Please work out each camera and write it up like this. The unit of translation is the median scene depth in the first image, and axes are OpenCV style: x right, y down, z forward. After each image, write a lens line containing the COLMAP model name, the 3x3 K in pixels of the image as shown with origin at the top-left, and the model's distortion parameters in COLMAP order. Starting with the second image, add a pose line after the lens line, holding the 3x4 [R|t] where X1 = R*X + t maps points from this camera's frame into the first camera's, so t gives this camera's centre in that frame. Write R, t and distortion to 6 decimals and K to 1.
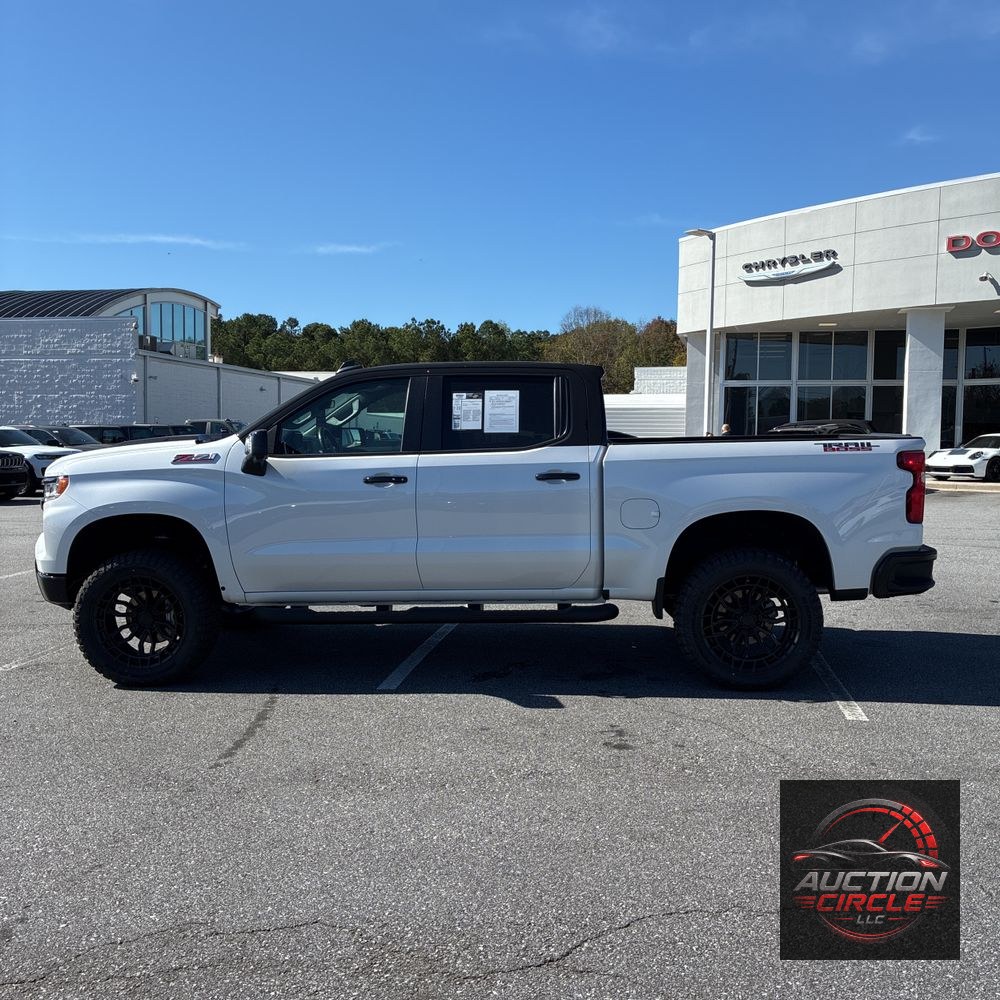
lens RADIAL K [[1011.9, 0, 503.4], [0, 1011.9, 496.4], [0, 0, 1]] dist [0.043092, -0.034999]
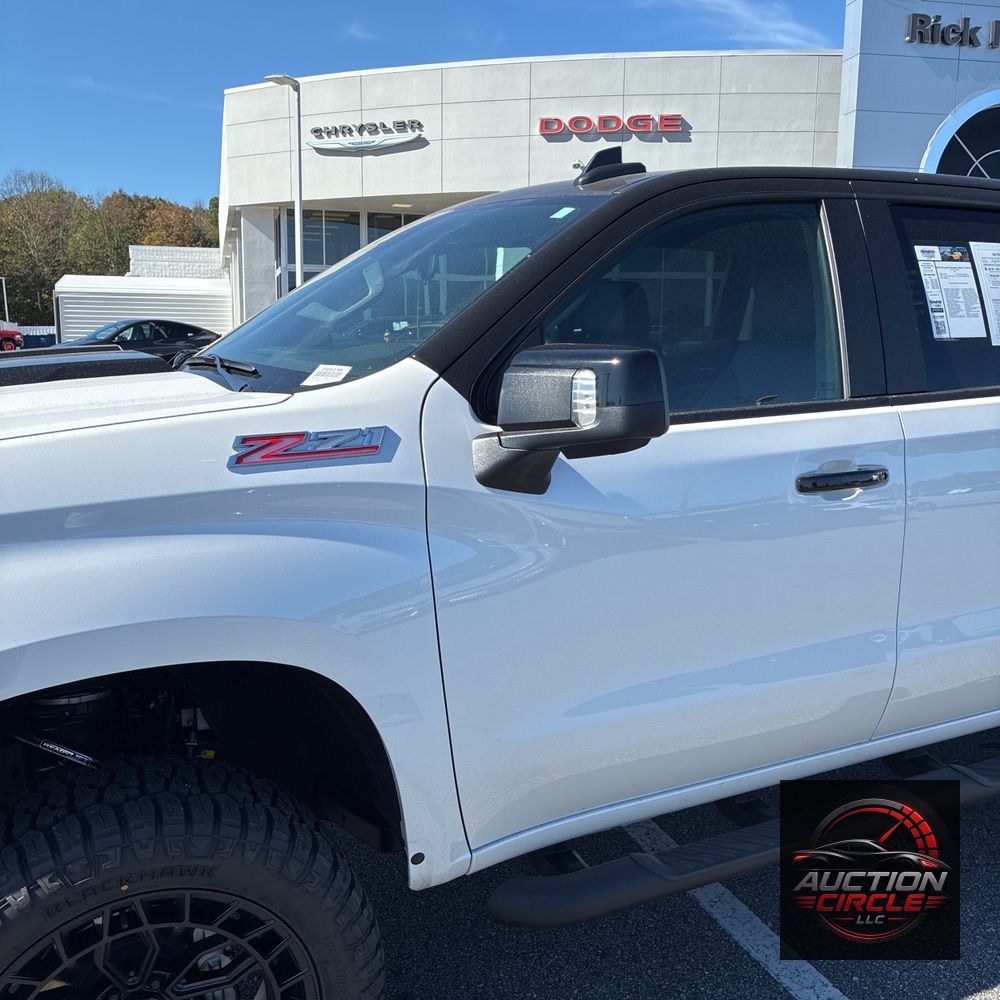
lens RADIAL K [[1011.9, 0, 503.4], [0, 1011.9, 496.4], [0, 0, 1]] dist [0.043092, -0.034999]
pose [[0.867660, -0.079472, 0.490766, -0.084252], [0.026252, 0.993088, 0.114403, -0.011545], [-0.496465, -0.086379, 0.863748, 0.154477]]
